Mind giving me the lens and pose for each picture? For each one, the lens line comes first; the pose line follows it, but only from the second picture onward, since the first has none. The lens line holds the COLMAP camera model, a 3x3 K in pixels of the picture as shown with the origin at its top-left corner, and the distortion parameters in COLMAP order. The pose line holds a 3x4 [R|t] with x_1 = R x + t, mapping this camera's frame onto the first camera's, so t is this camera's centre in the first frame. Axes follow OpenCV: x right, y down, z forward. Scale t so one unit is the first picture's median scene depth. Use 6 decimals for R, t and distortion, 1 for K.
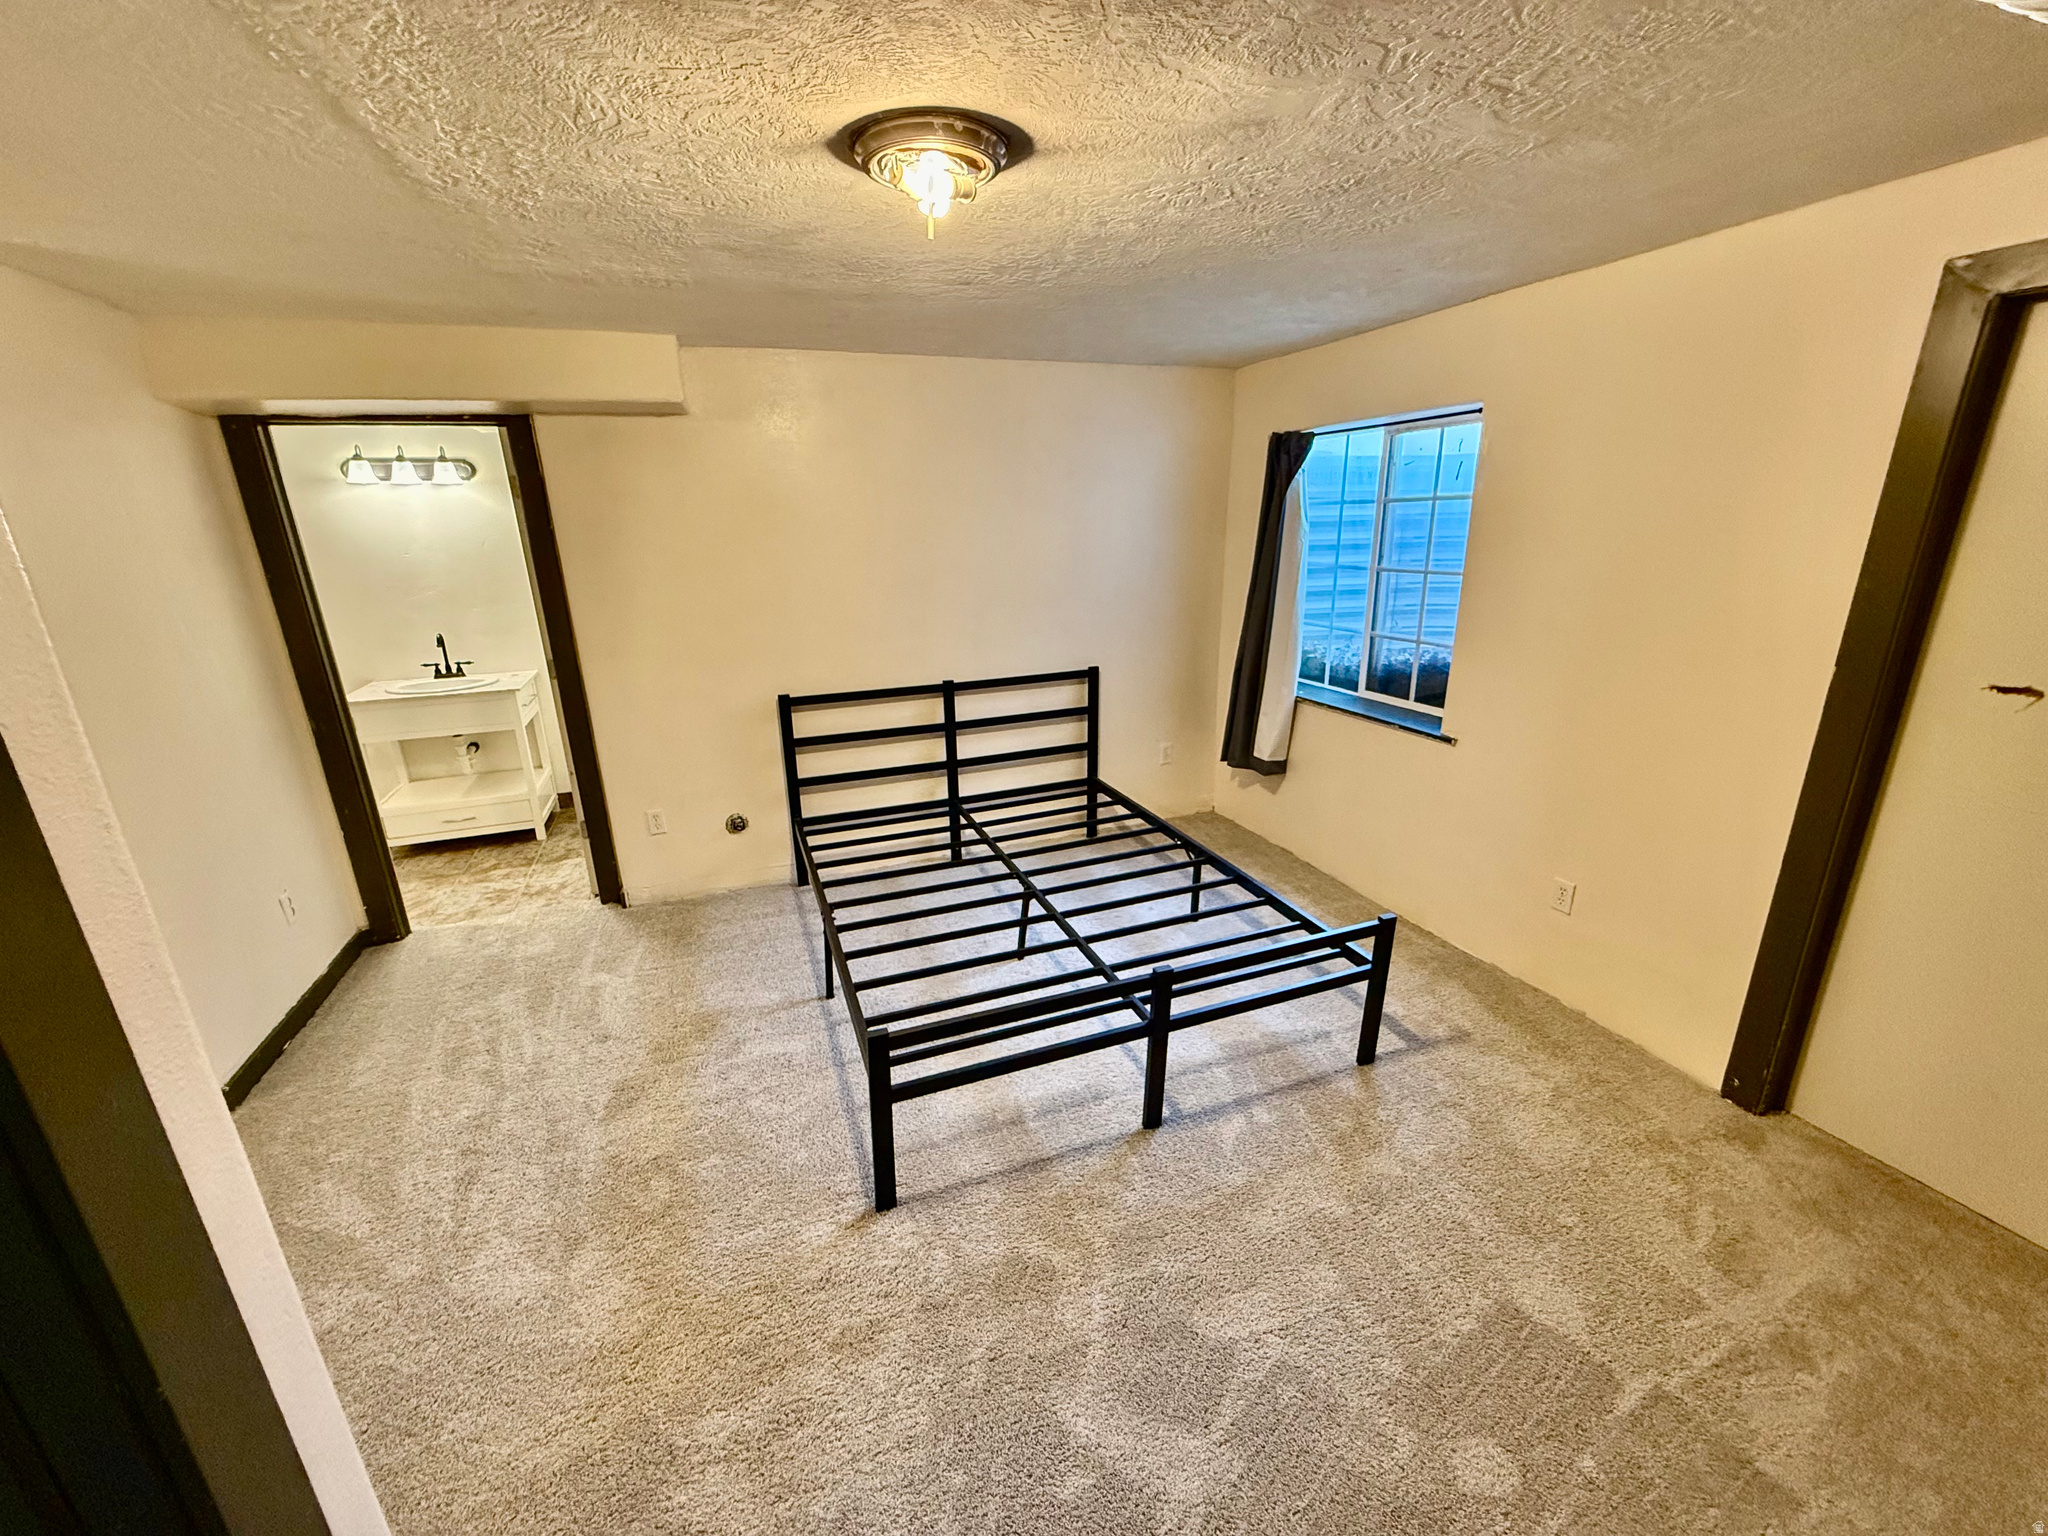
lens RADIAL K [[817.0, 0, 1018.1], [0, 817.0, 773.5], [0, 0, 1]] dist [0.001984, 0.000094]
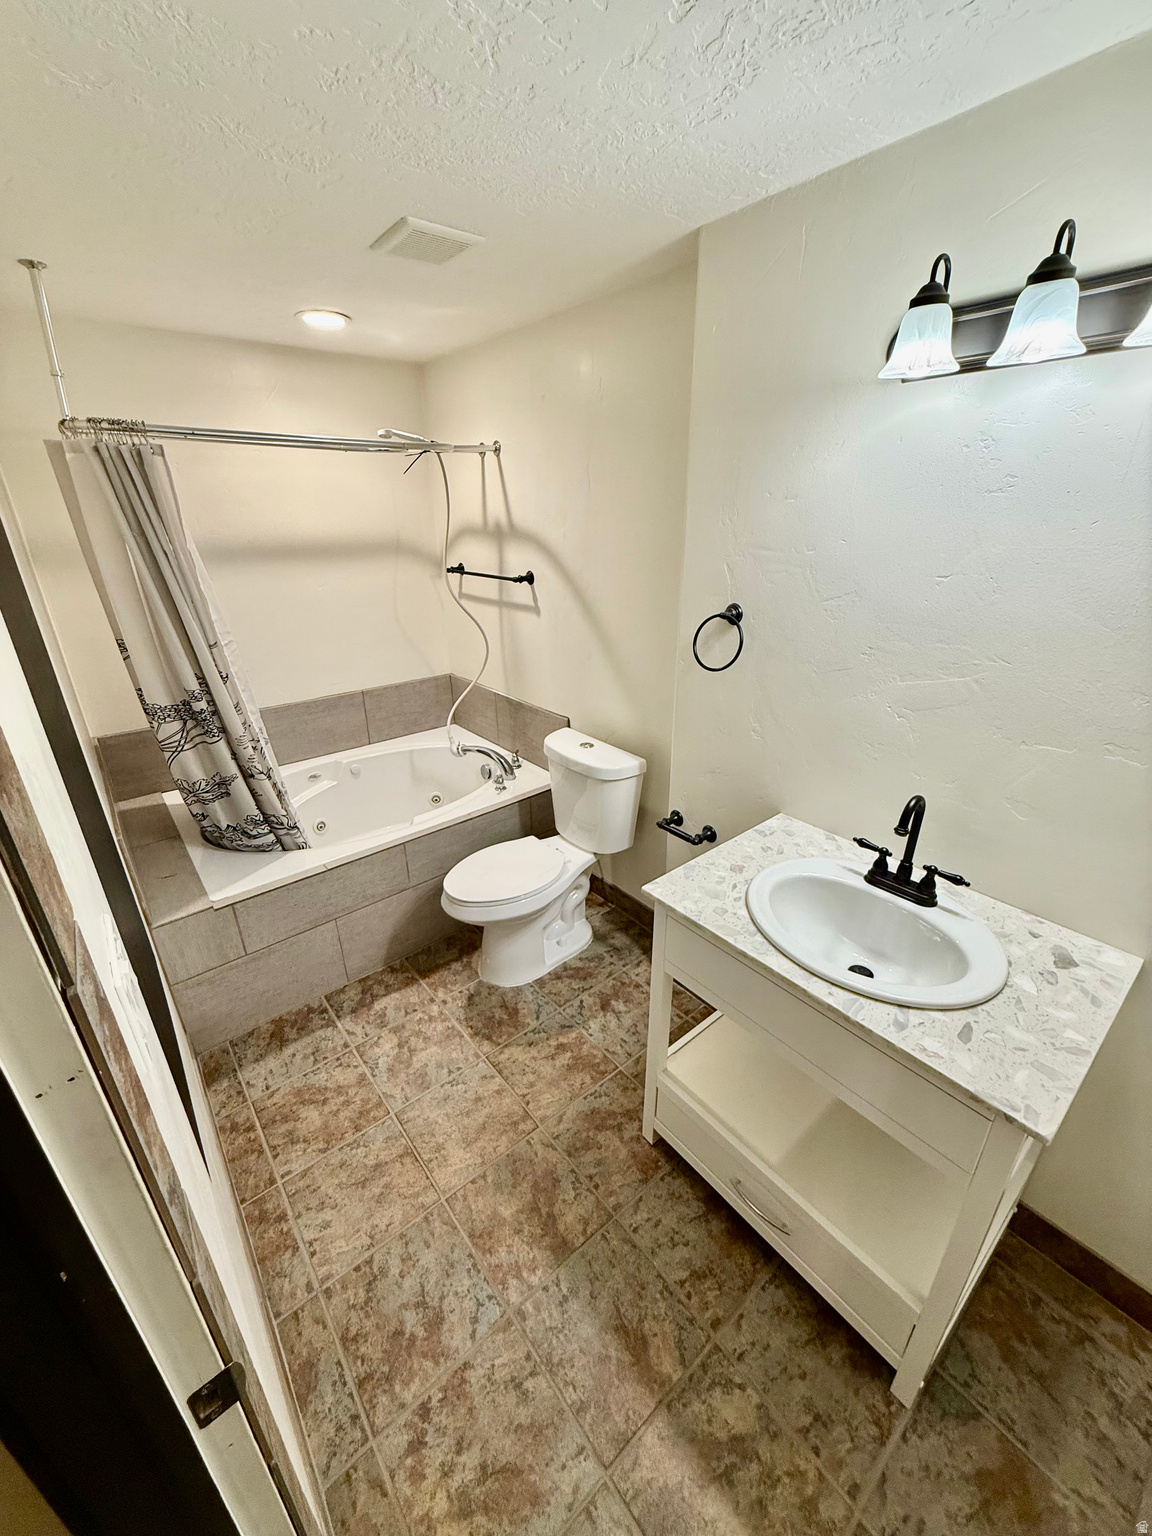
lens RADIAL K [[612.7, 0, 573.1], [0, 612.7, 766.7], [0, 0, 1]] dist [0.001984, 0.000094]
pose [[0.314948, 0.384887, -0.867565, -0.506735], [-0.283298, 0.910537, 0.301106, -0.221609], [0.905842, 0.150947, 0.395810, 0.726073]]
